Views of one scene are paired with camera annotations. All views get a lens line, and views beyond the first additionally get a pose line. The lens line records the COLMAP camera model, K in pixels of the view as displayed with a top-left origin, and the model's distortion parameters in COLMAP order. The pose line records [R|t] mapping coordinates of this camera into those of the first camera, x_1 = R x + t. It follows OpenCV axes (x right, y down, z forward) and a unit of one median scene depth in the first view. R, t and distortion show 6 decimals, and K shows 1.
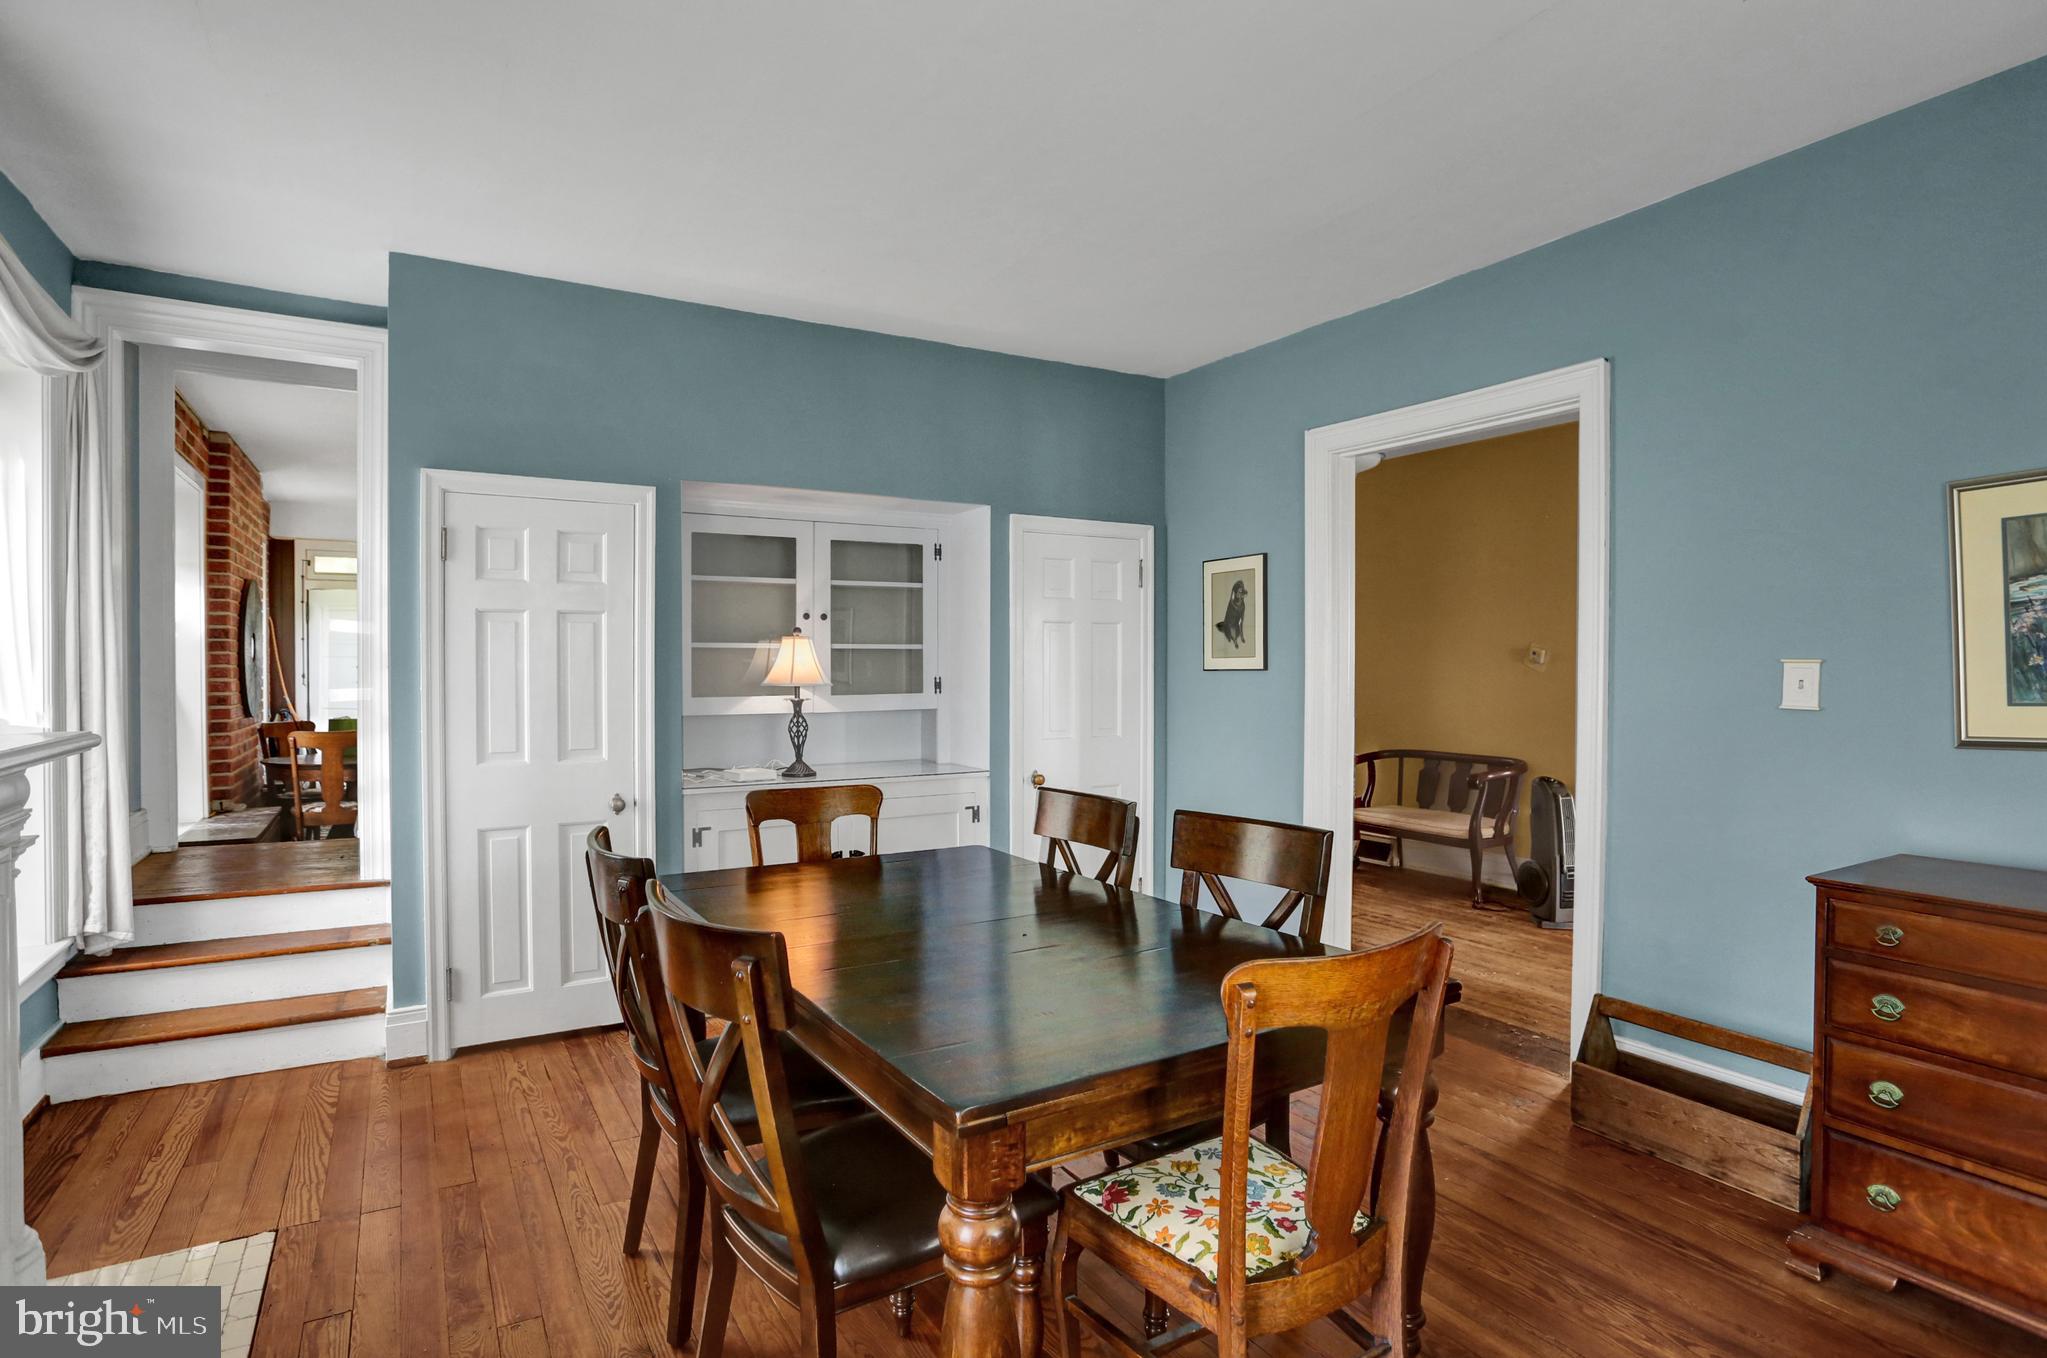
lens RADIAL K [[1140.5, 0, 1026.2], [0, 1140.5, 673.4], [0, 0, 1]] dist [-0.006932, -0.001743]
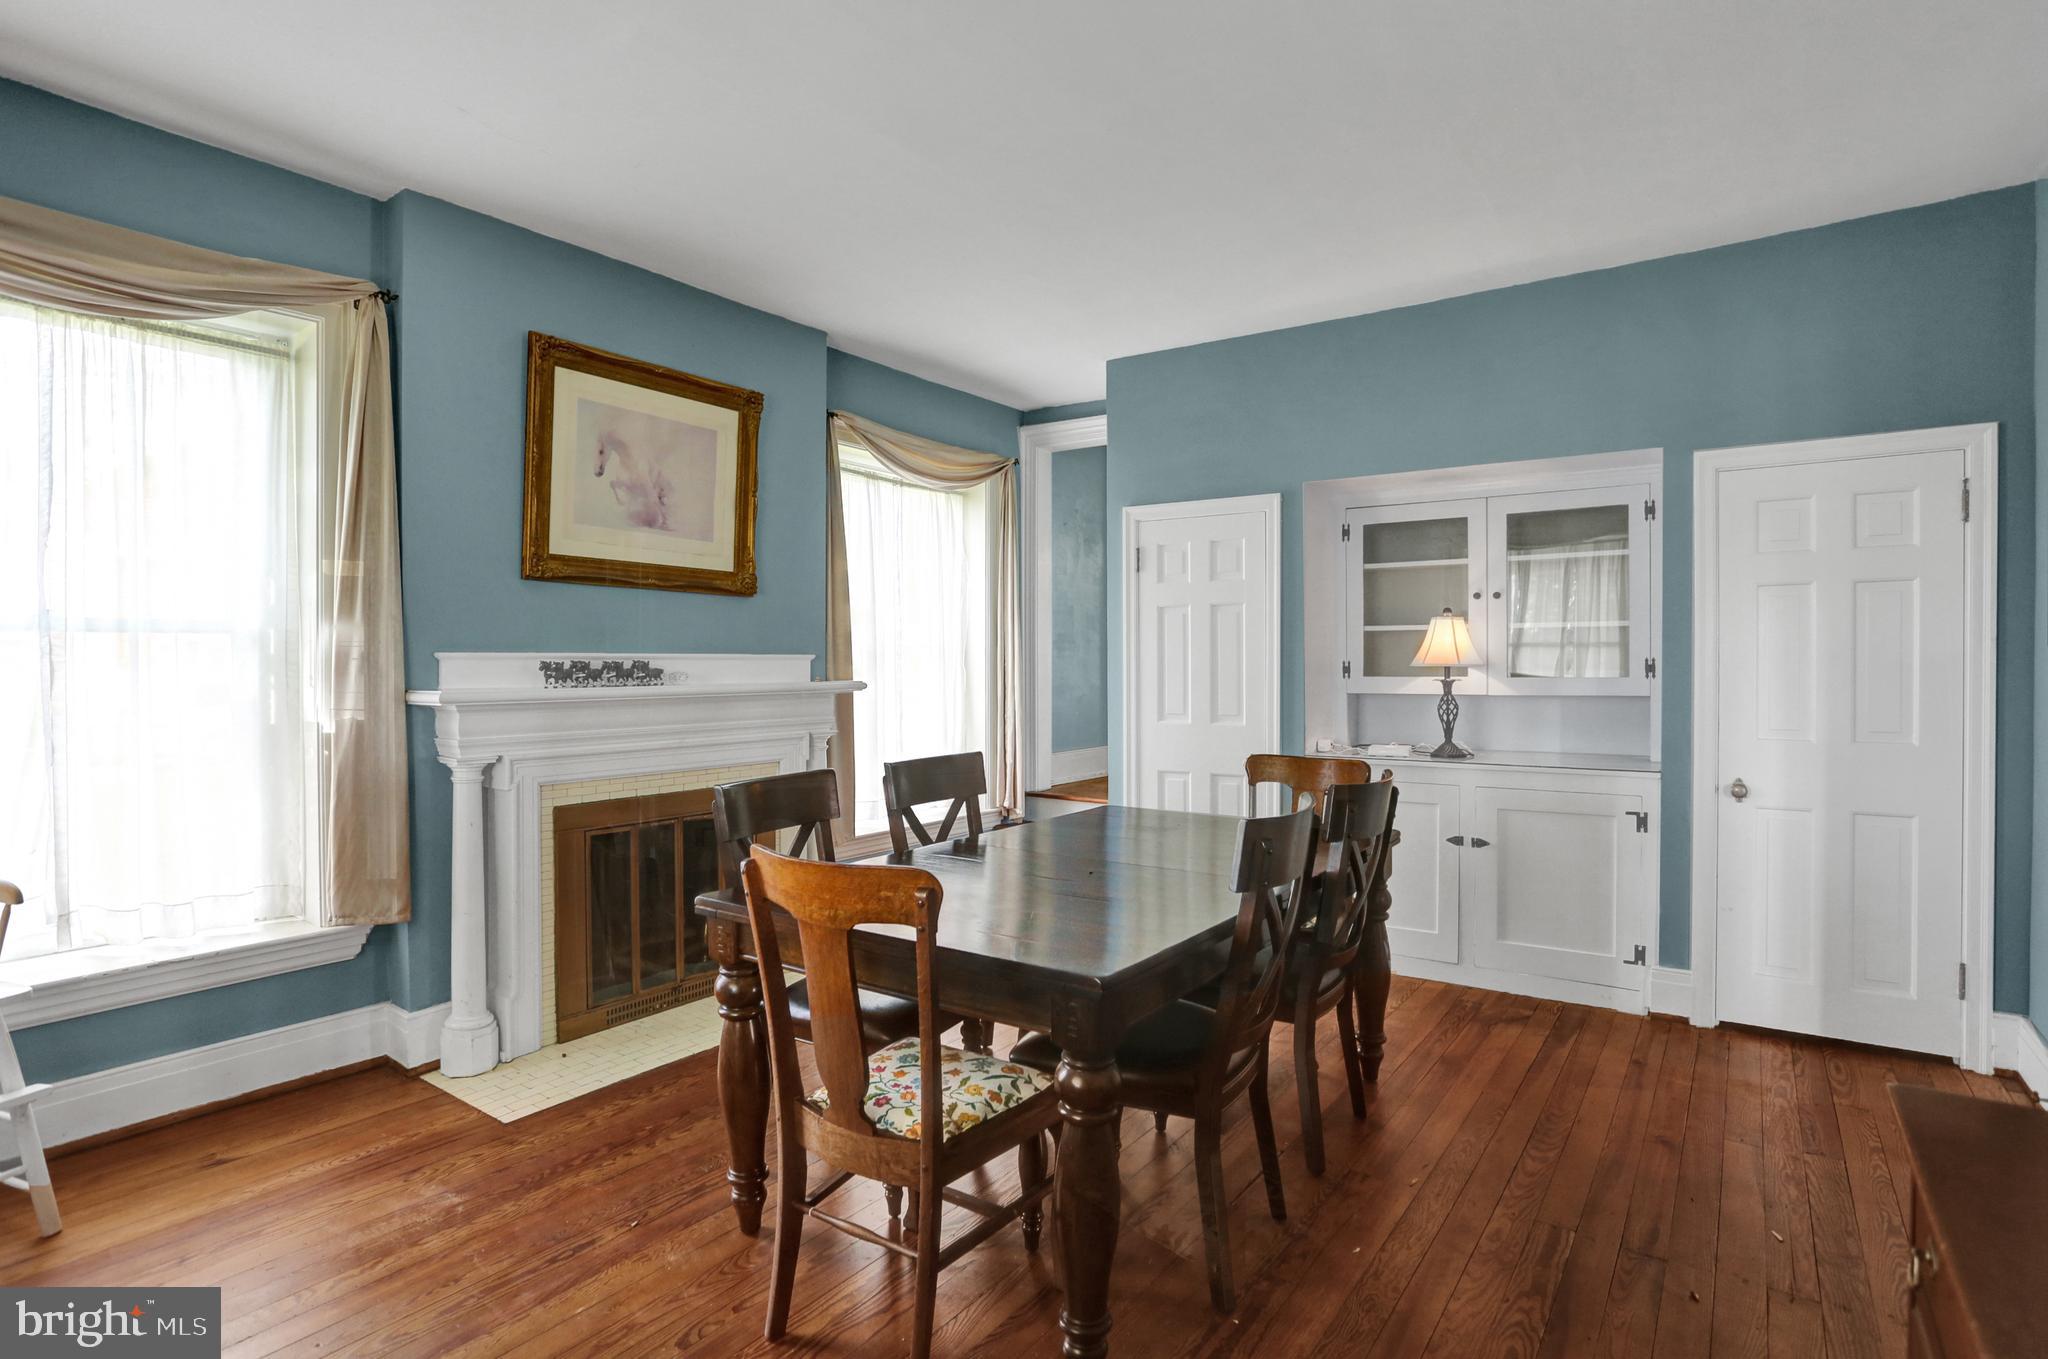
lens RADIAL K [[1008.9, 0, 1024.4], [0, 1008.9, 673.6], [0, 0, 1]] dist [-0.036593, 0.001658]
pose [[0.424492, 0.010240, -0.905374, 0.435922], [-0.003161, 0.999947, 0.009827, 0.009737], [0.905426, -0.001310, 0.424502, 0.293976]]
